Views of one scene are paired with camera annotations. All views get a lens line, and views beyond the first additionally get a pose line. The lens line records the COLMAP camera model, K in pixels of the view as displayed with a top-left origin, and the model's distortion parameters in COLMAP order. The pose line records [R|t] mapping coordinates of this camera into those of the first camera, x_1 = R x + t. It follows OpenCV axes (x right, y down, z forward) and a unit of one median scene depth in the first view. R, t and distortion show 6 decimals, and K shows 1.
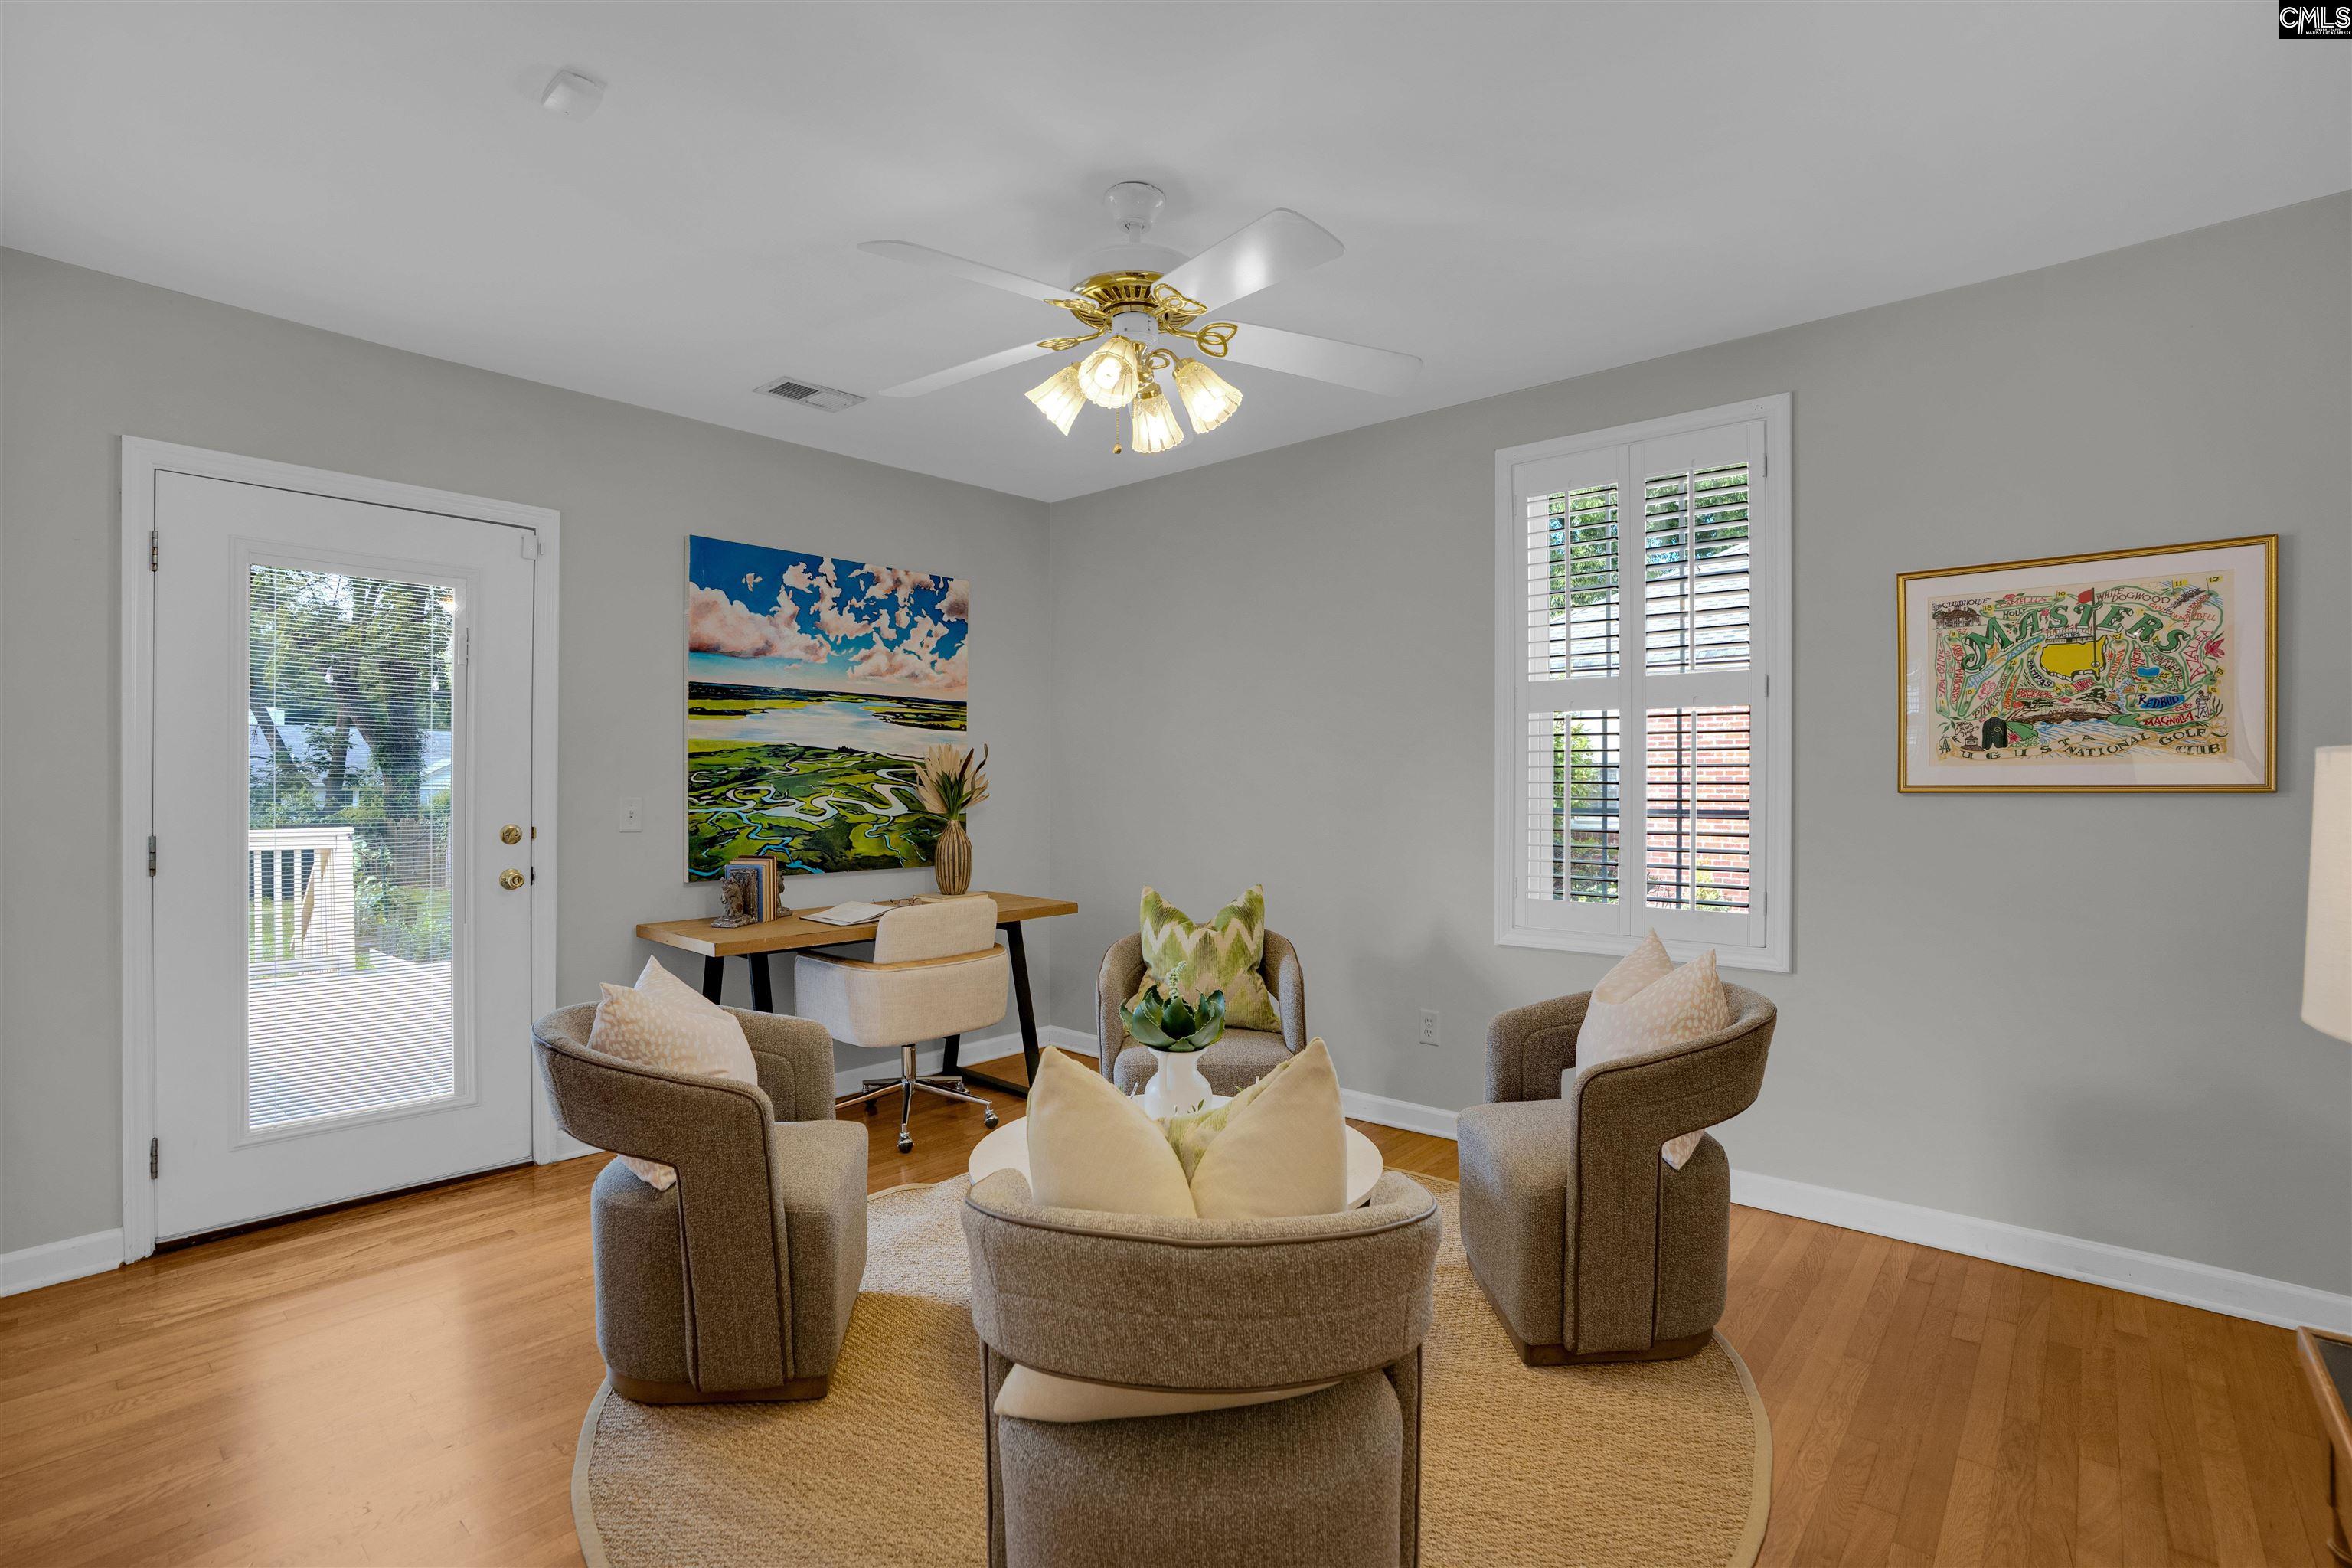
lens RADIAL K [[1126.7, 0, 1184.4], [0, 1126.7, 780.8], [0, 0, 1]] dist [-0.002504, -0.000456]
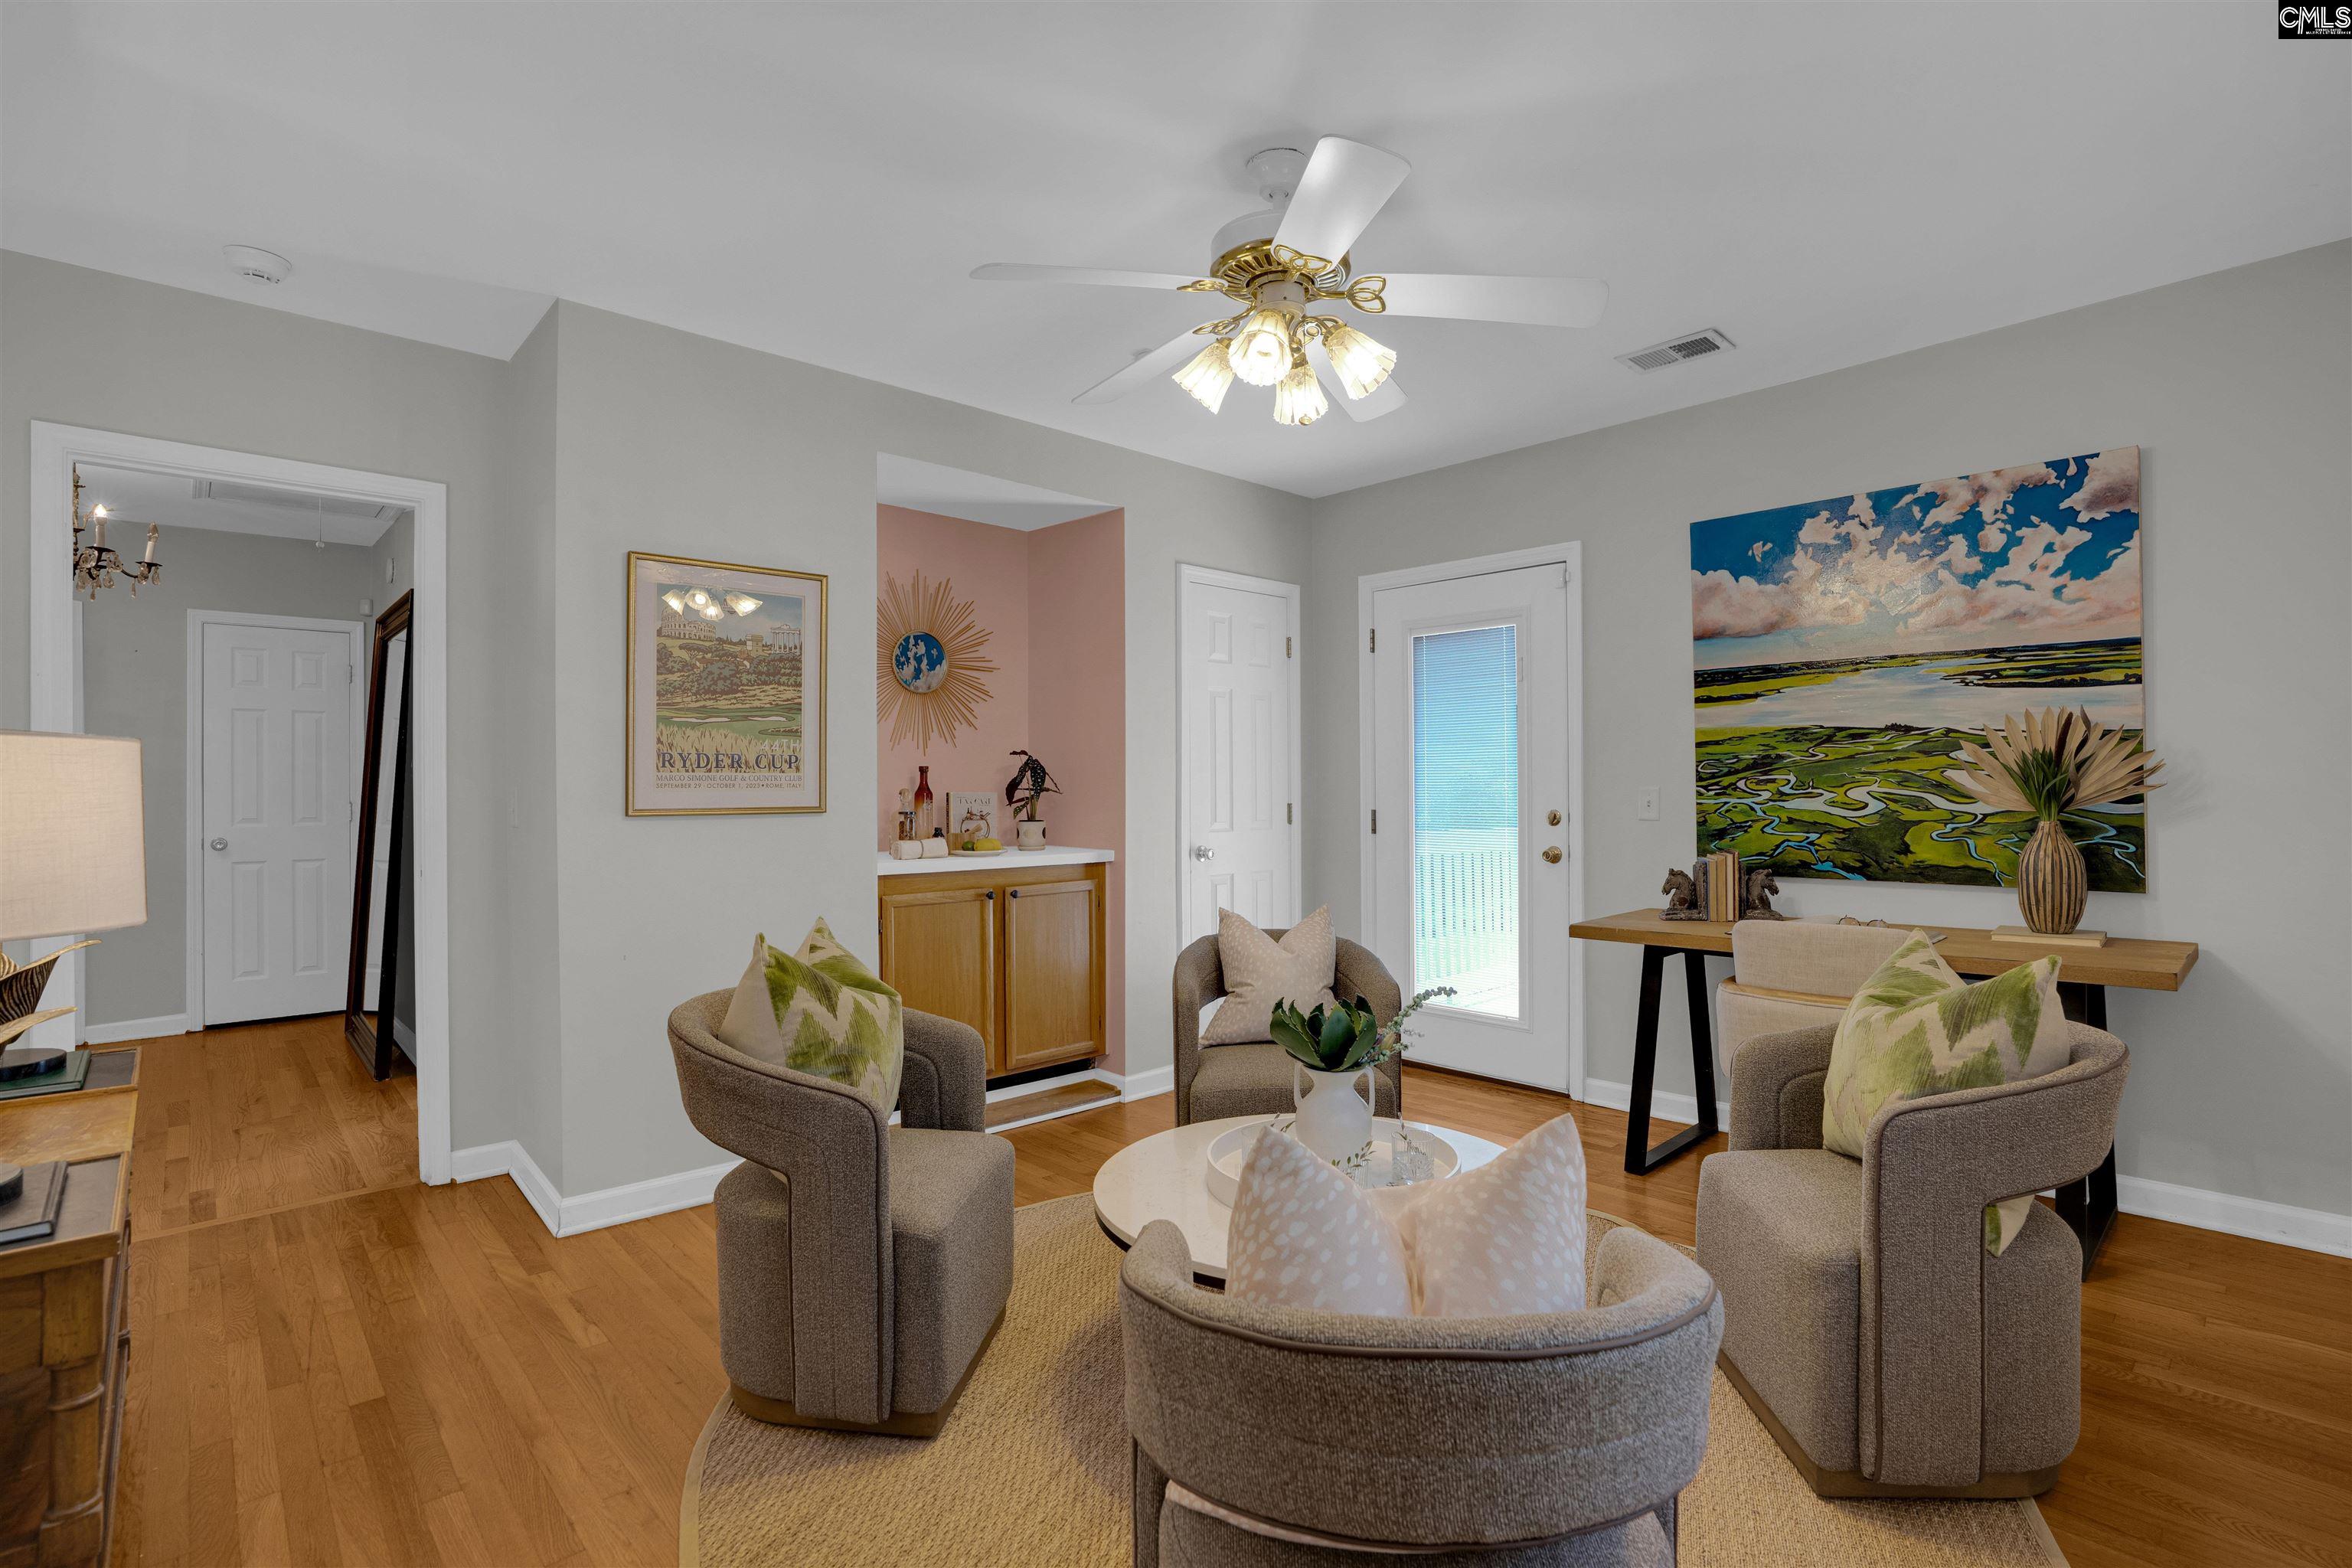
lens RADIAL K [[1126.7, 0, 1184.4], [0, 1126.7, 780.8], [0, 0, 1]] dist [-0.002504, -0.000456]
pose [[-0.069796, -0.010922, -0.997502, 0.527927], [0.007576, 0.999905, -0.011479, 0.015356], [0.997533, -0.008359, -0.069706, 0.564879]]
